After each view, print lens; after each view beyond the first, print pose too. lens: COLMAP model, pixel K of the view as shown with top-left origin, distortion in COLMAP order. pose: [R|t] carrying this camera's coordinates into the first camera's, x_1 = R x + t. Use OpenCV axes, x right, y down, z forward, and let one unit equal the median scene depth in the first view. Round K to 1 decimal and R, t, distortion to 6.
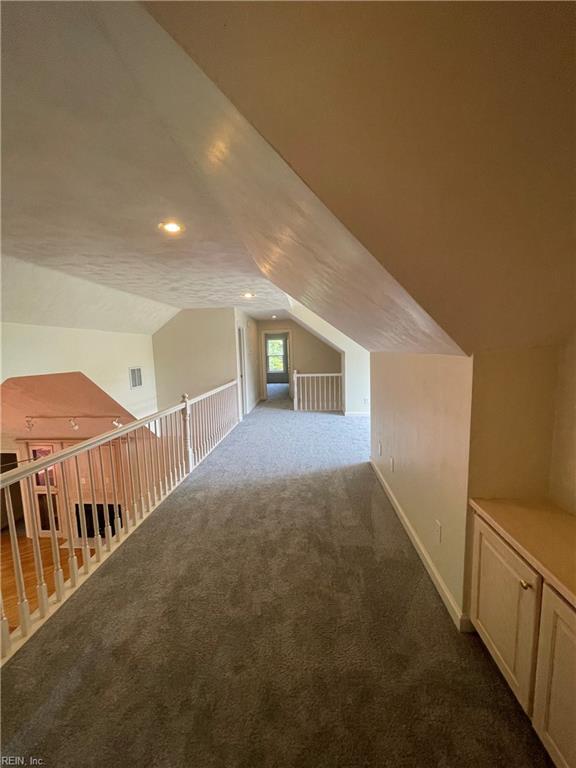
lens RADIAL K [[315.5, 0, 288.5], [0, 315.5, 385.9], [0, 0, 1]] dist [-0.001670, 0.002340]
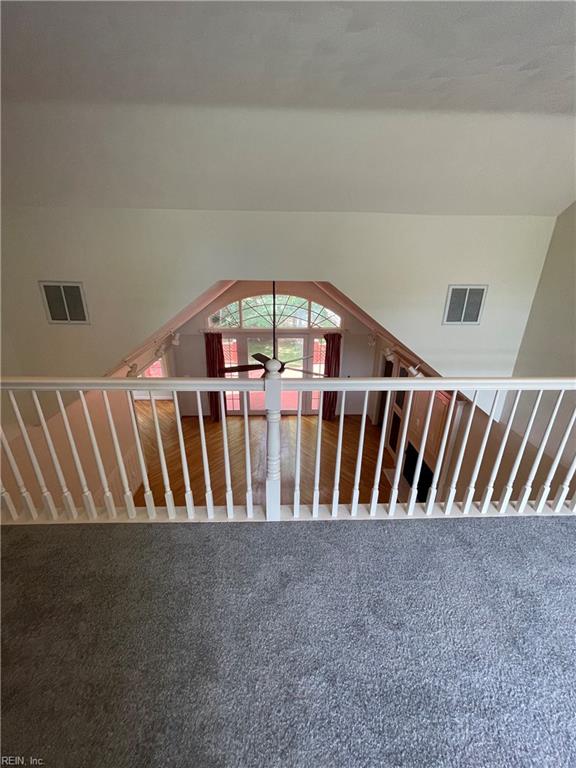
lens RADIAL K [[315.5, 0, 292.3], [0, 315.5, 384.0], [0, 0, 1]] dist [-0.001670, 0.002340]
pose [[0.098276, 0.391392, -0.914961, 0.033864], [-0.126510, 0.916866, 0.378618, -0.072054], [0.987085, 0.078542, 0.139621, 0.666527]]
